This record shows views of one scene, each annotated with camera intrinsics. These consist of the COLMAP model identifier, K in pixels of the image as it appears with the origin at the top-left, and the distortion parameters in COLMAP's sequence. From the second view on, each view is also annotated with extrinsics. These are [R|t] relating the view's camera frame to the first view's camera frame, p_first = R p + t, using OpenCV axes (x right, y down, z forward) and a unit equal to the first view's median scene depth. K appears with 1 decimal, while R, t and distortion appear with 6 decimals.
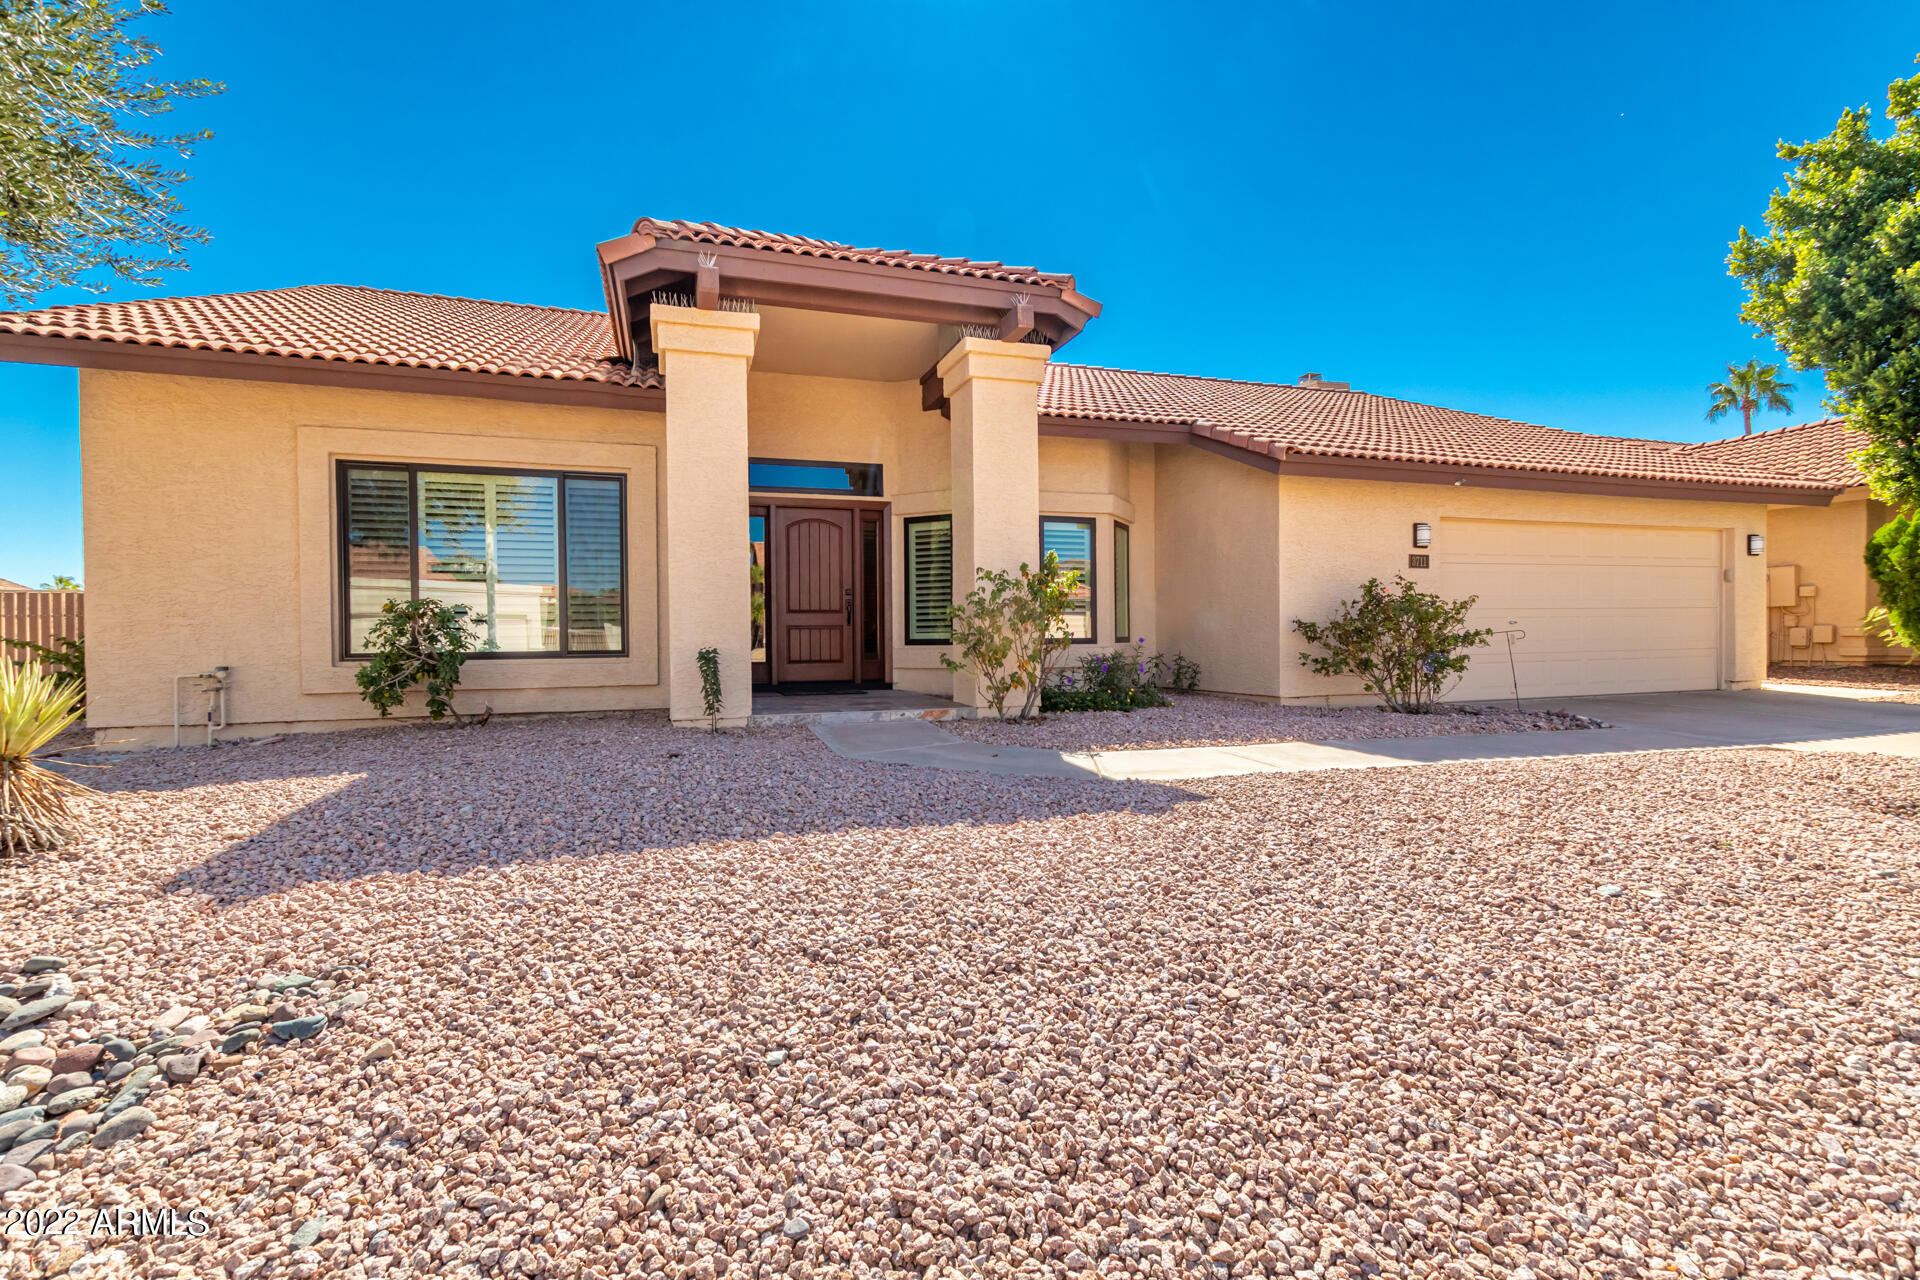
lens RADIAL K [[879.4, 0, 961.5], [0, 879.4, 644.8], [0, 0, 1]] dist [0.001529, -0.000752]
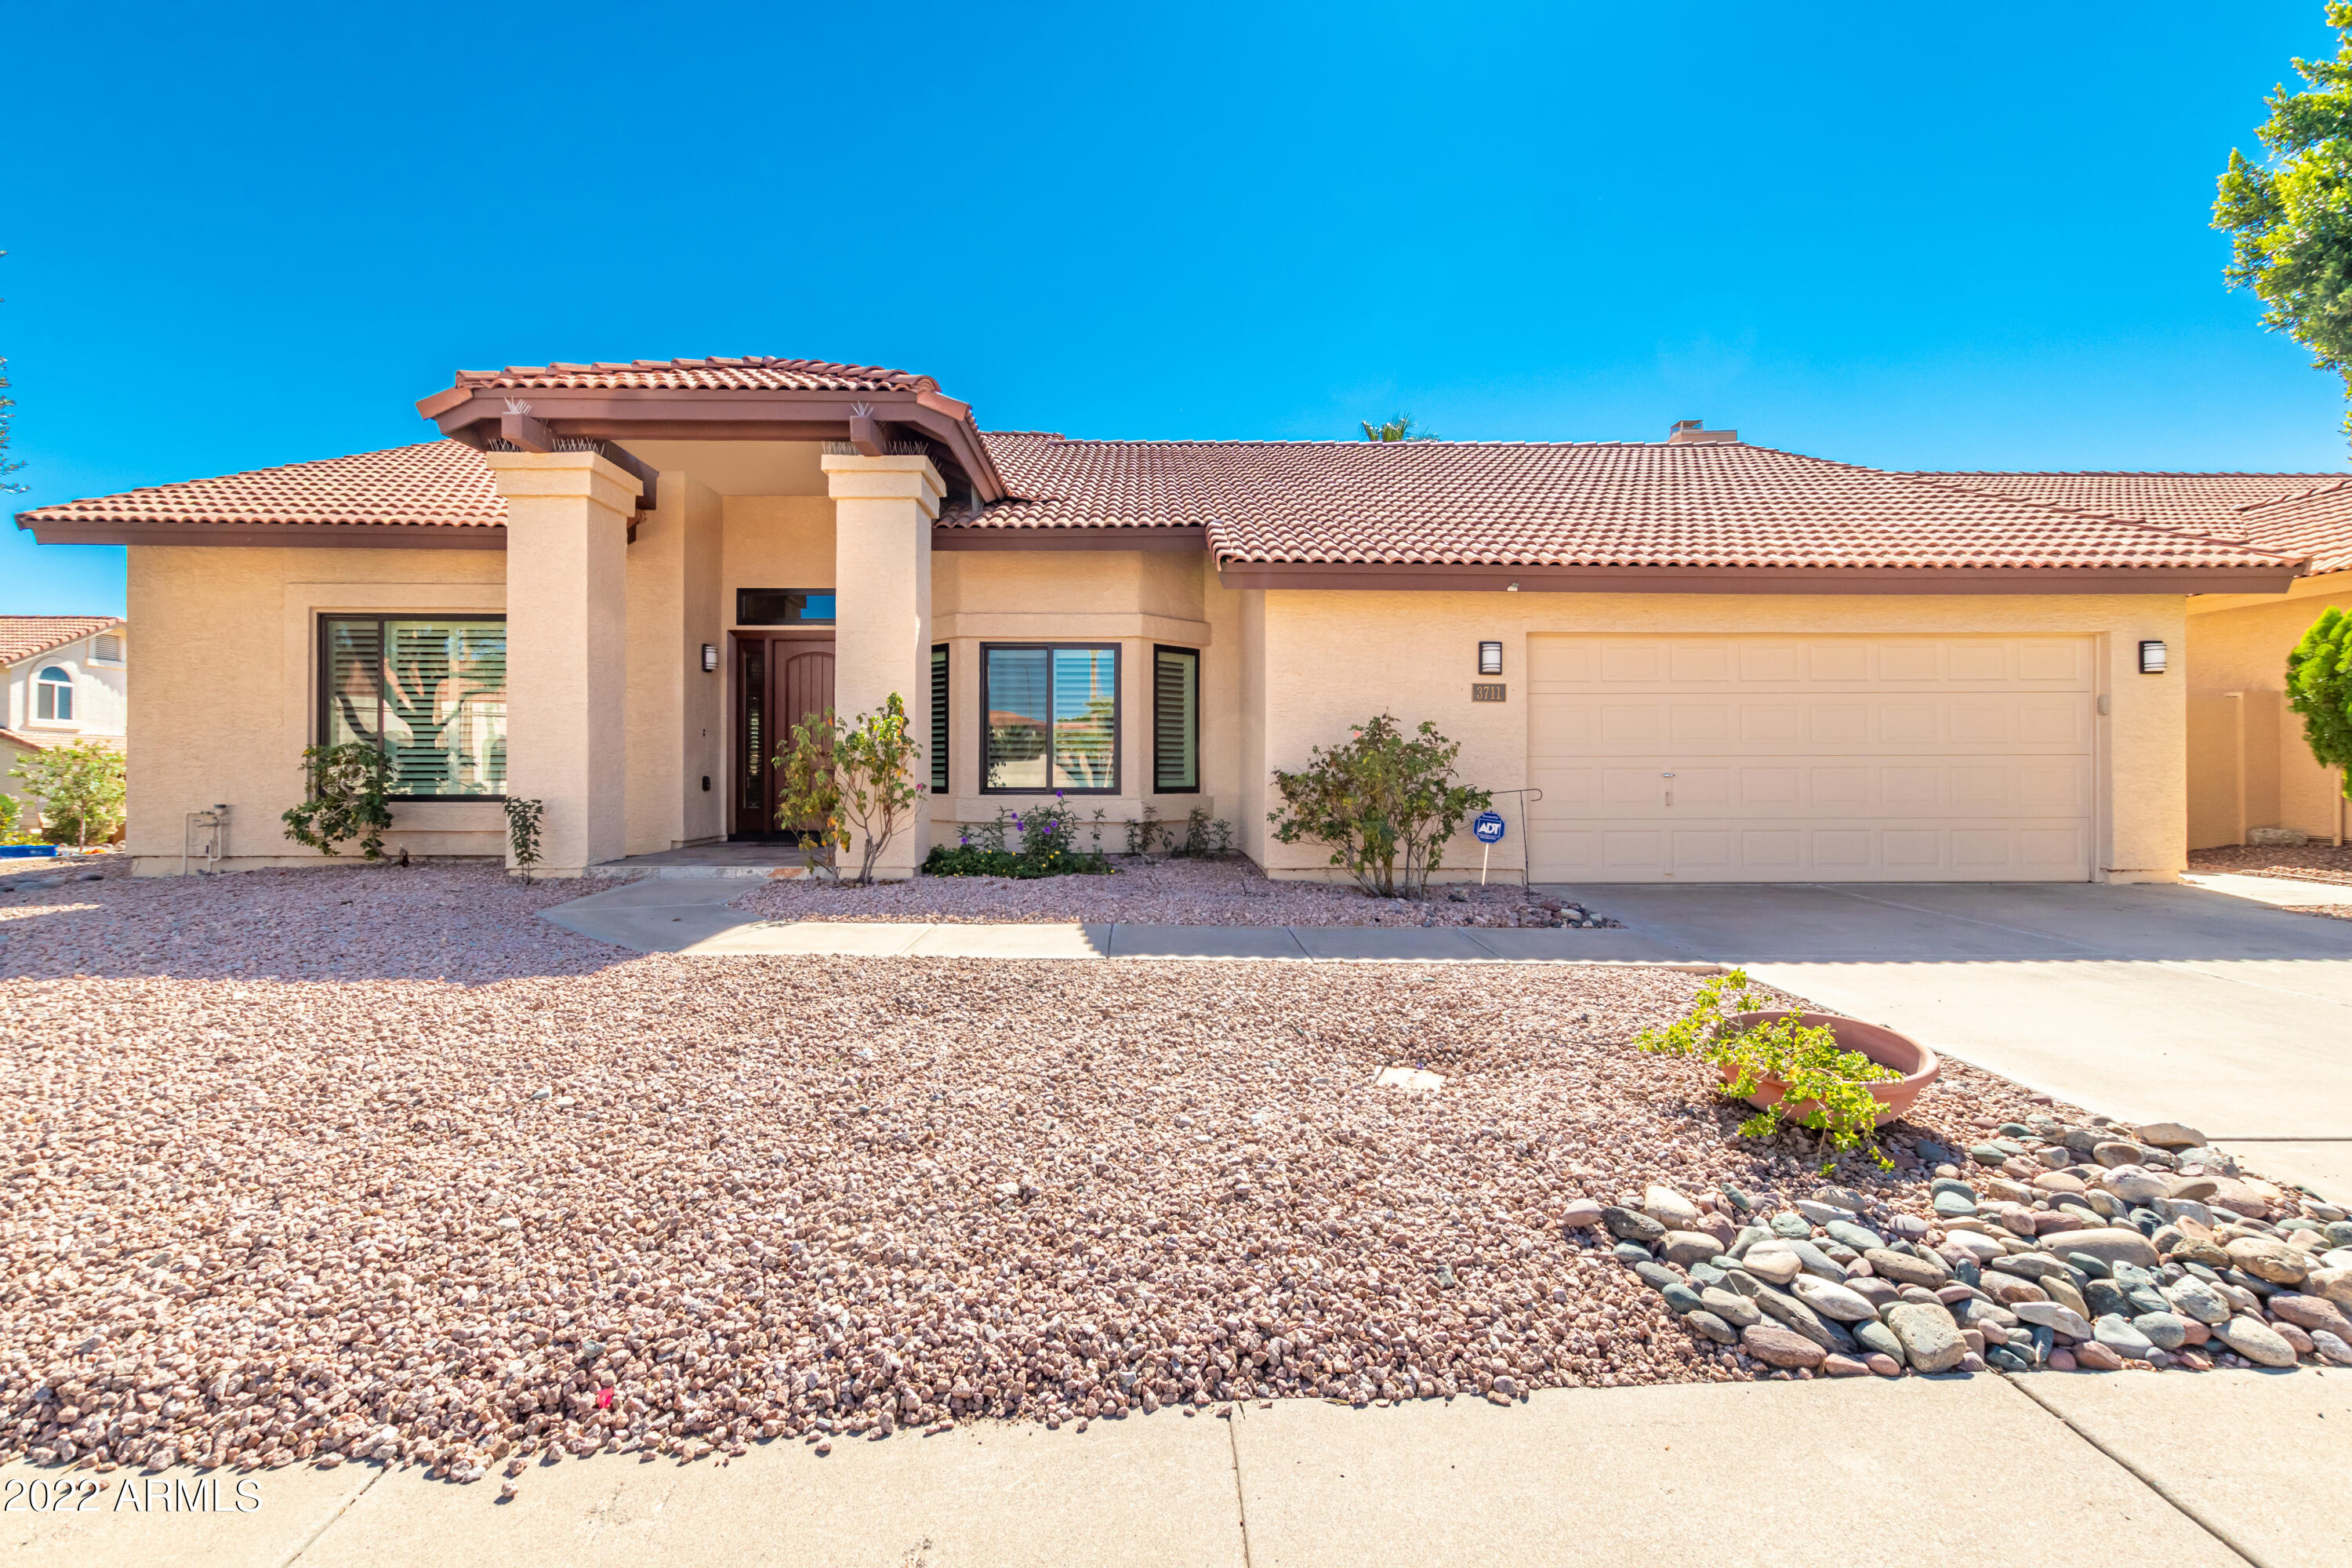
lens RADIAL K [[1077.3, 0, 1158.8], [0, 1077.3, 760.8], [0, 0, 1]] dist [0.001529, -0.000752]
pose [[0.953058, 0.008766, -0.302660, 0.526425], [-0.013559, 0.999814, -0.013739, -0.020781], [0.302483, 0.017198, 0.953000, 0.047055]]
